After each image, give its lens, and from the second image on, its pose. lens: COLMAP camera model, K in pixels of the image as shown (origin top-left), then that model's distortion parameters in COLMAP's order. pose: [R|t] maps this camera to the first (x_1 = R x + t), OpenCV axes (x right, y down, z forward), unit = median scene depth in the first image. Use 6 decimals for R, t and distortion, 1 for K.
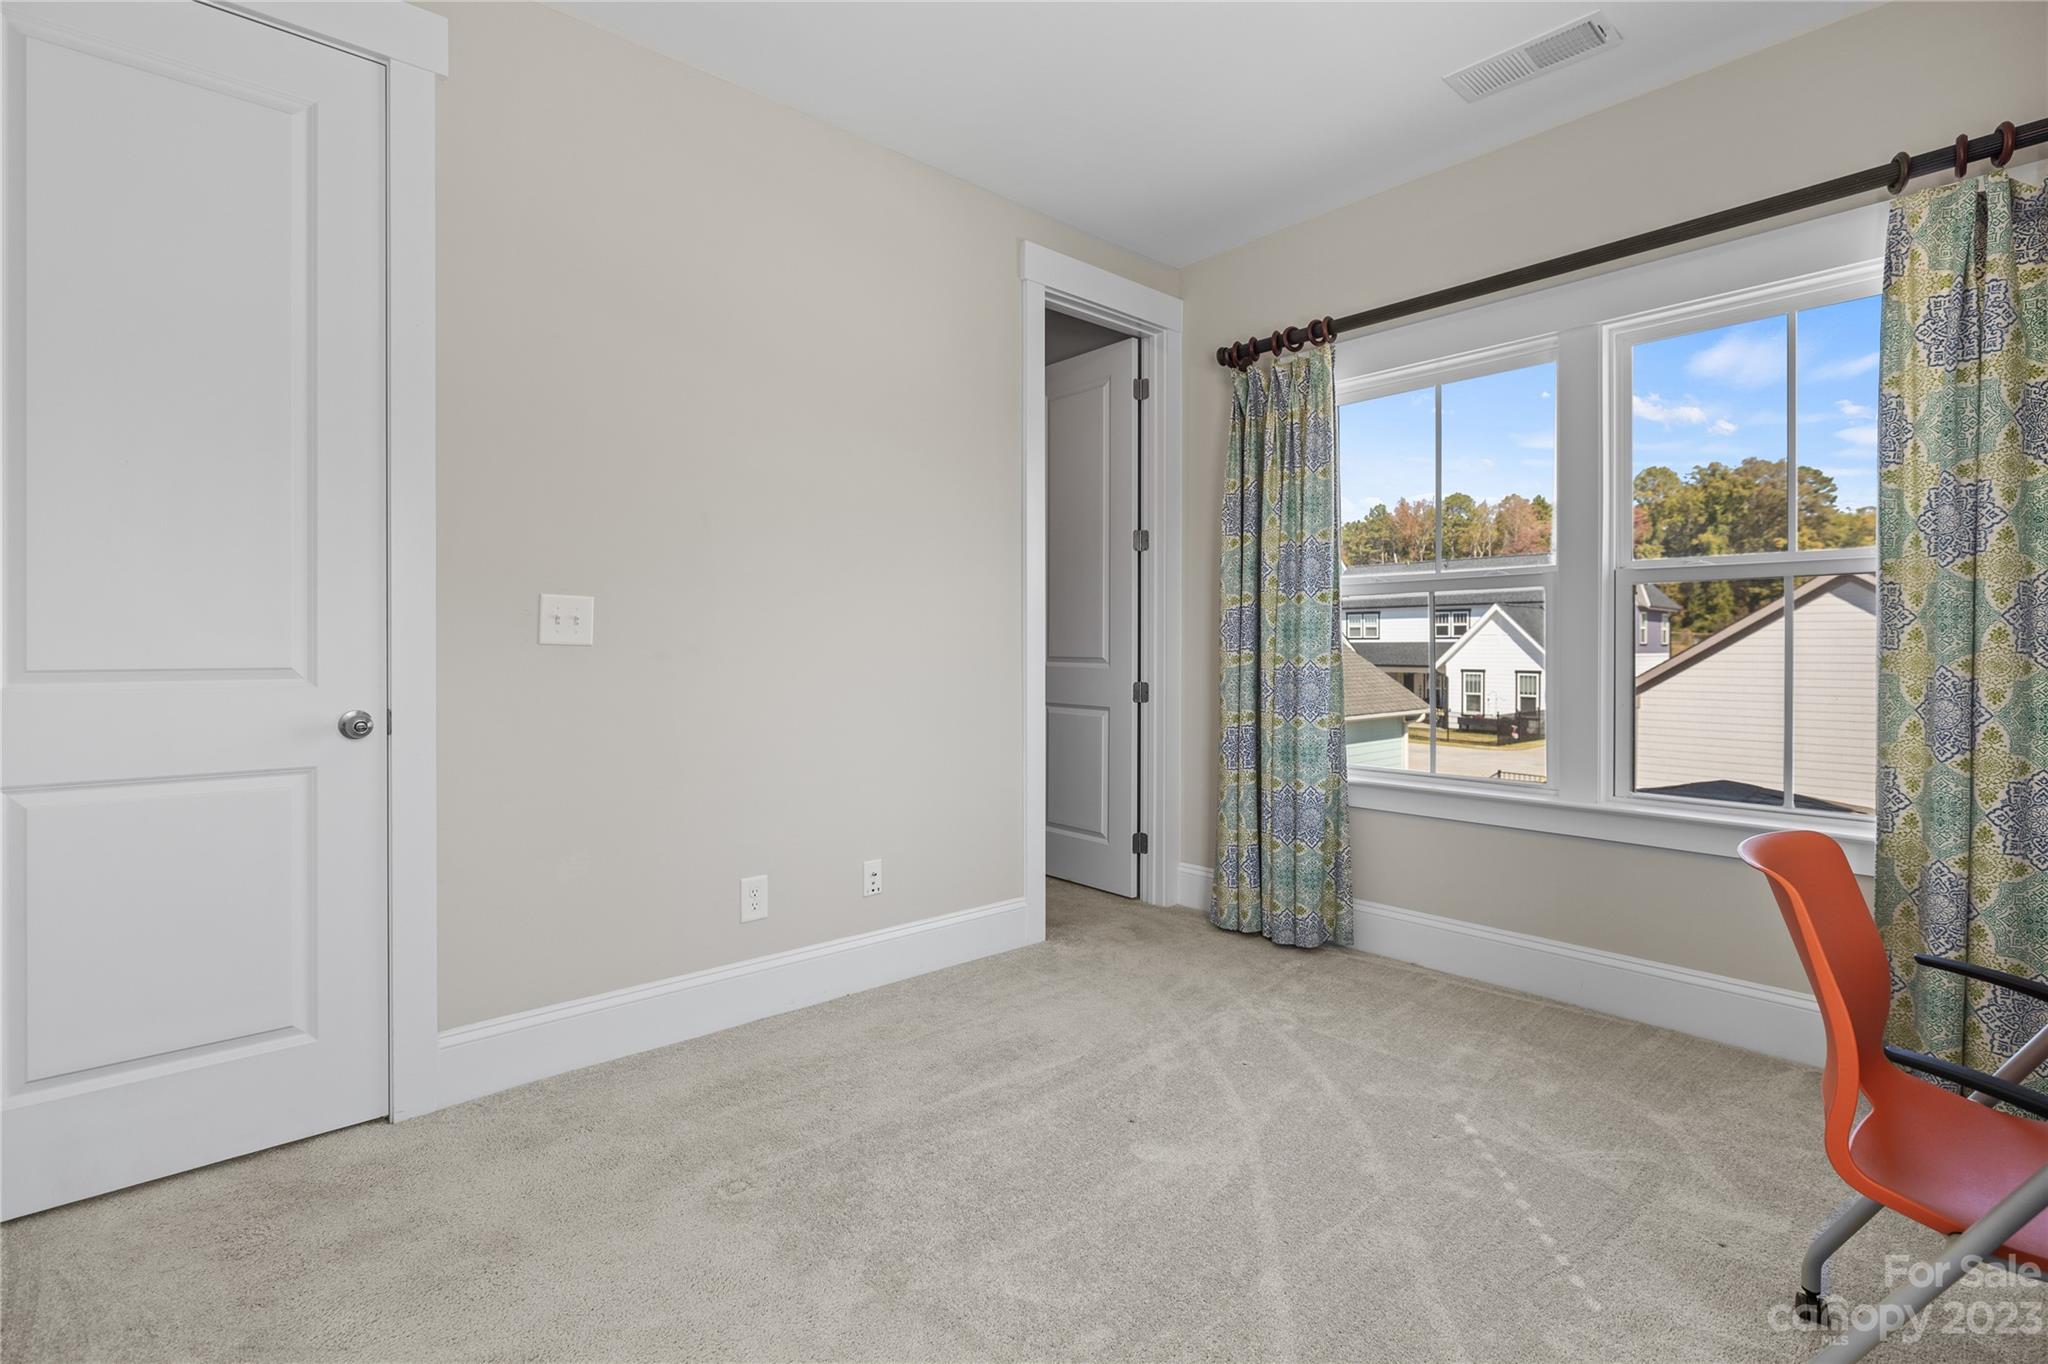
lens RADIAL K [[925.3, 0, 1033.1], [0, 925.3, 659.2], [0, 0, 1]] dist [-0.026763, 0.000163]
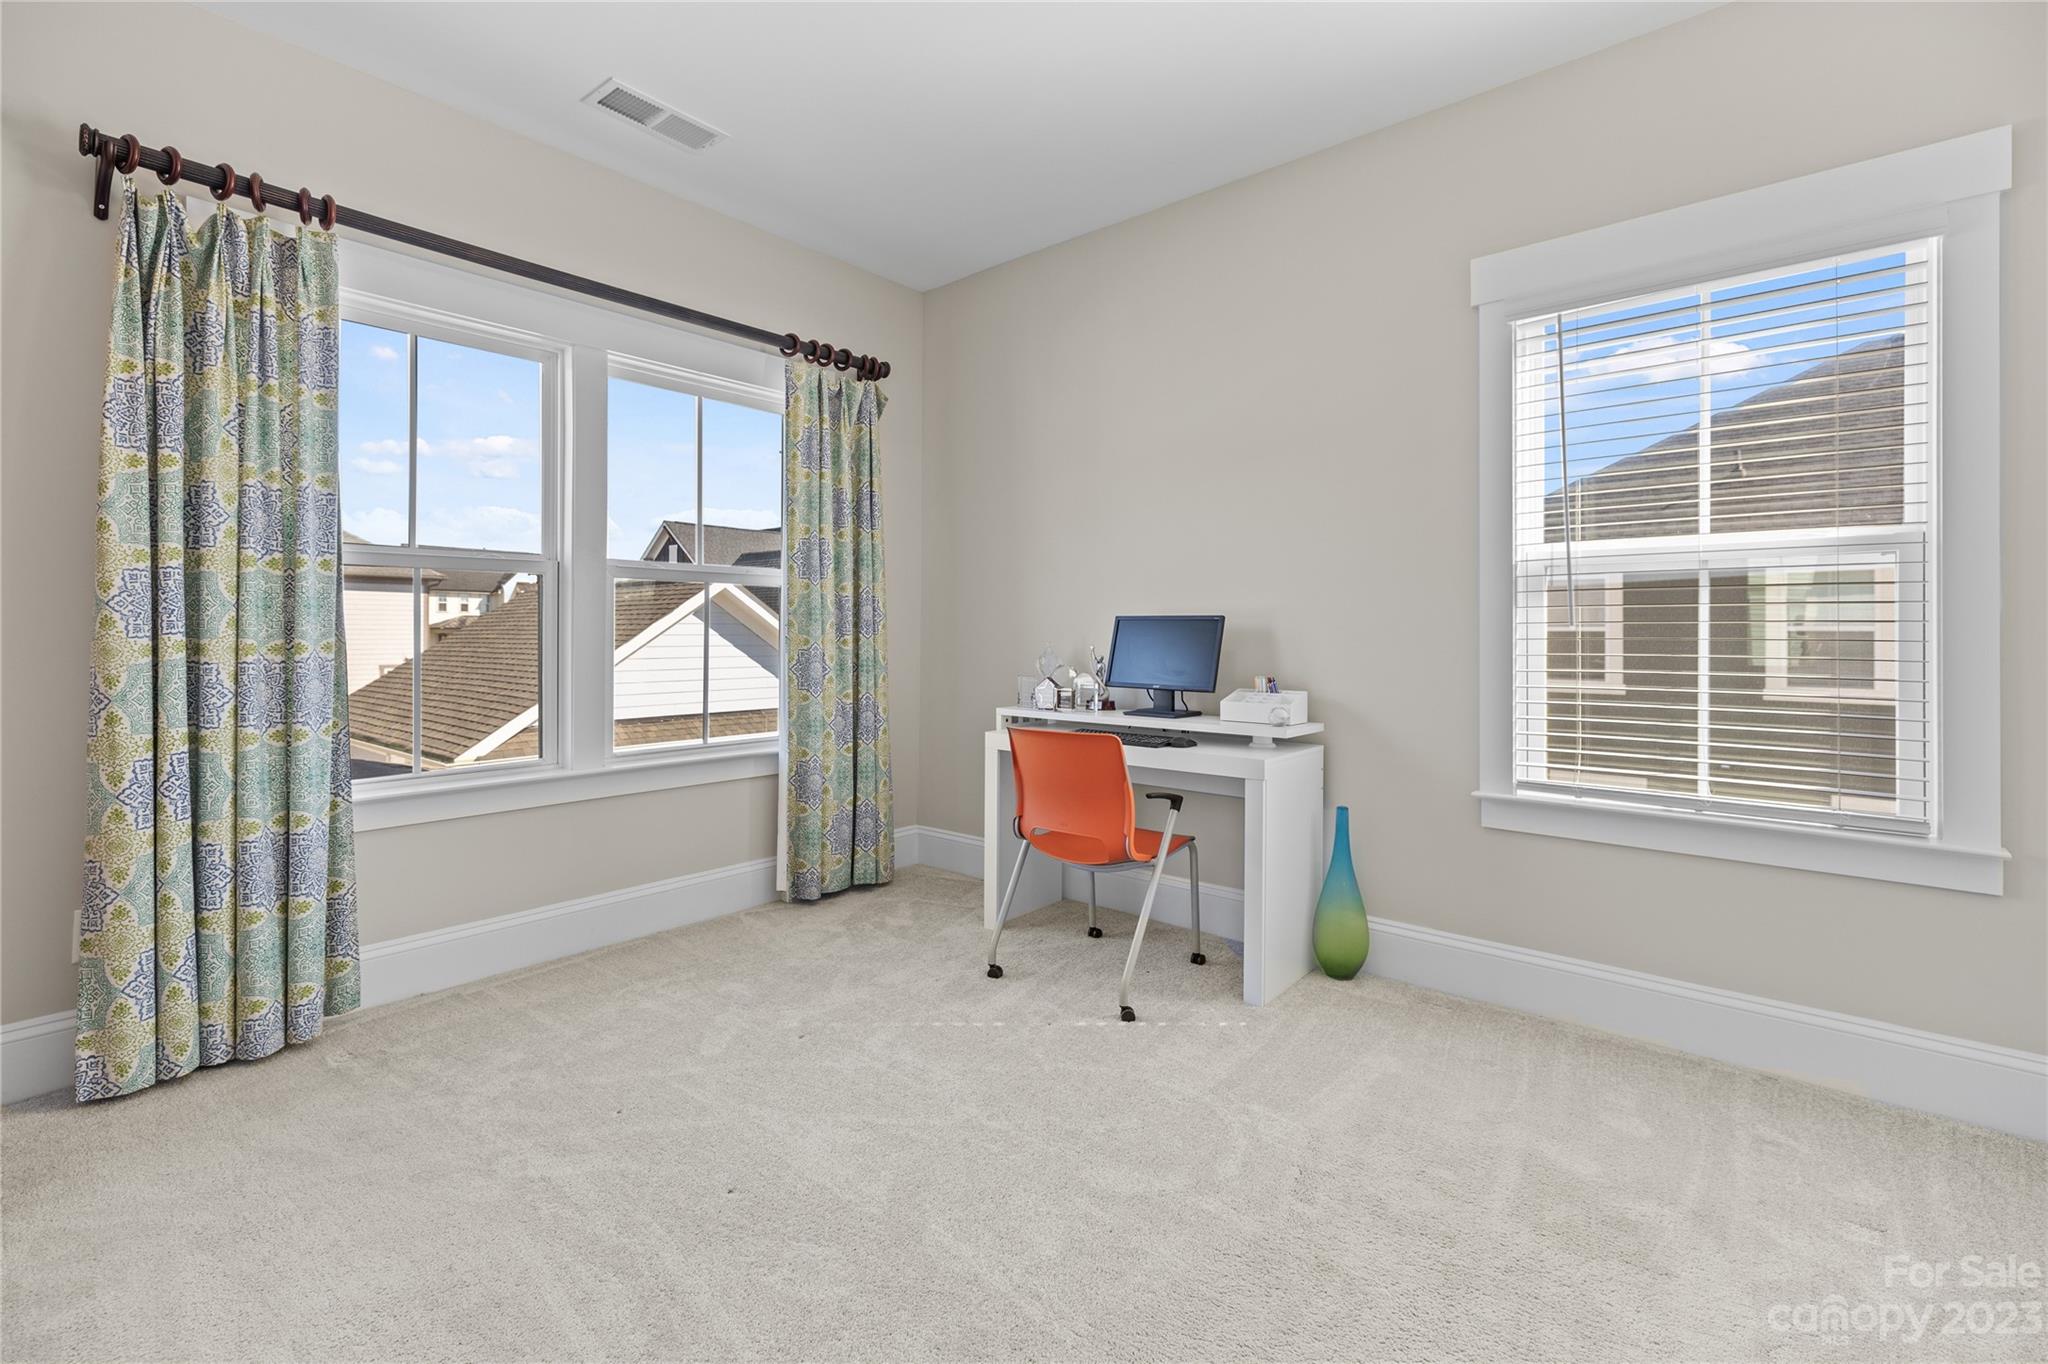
lens RADIAL K [[862.2, 0, 1018.3], [0, 862.2, 632.4], [0, 0, 1]] dist [-0.000210, 0.000072]
pose [[-0.101586, -0.001007, 0.994826, -0.461776], [0.009557, 0.999952, 0.001988, -0.007781], [-0.994781, 0.009710, -0.101572, 0.522415]]
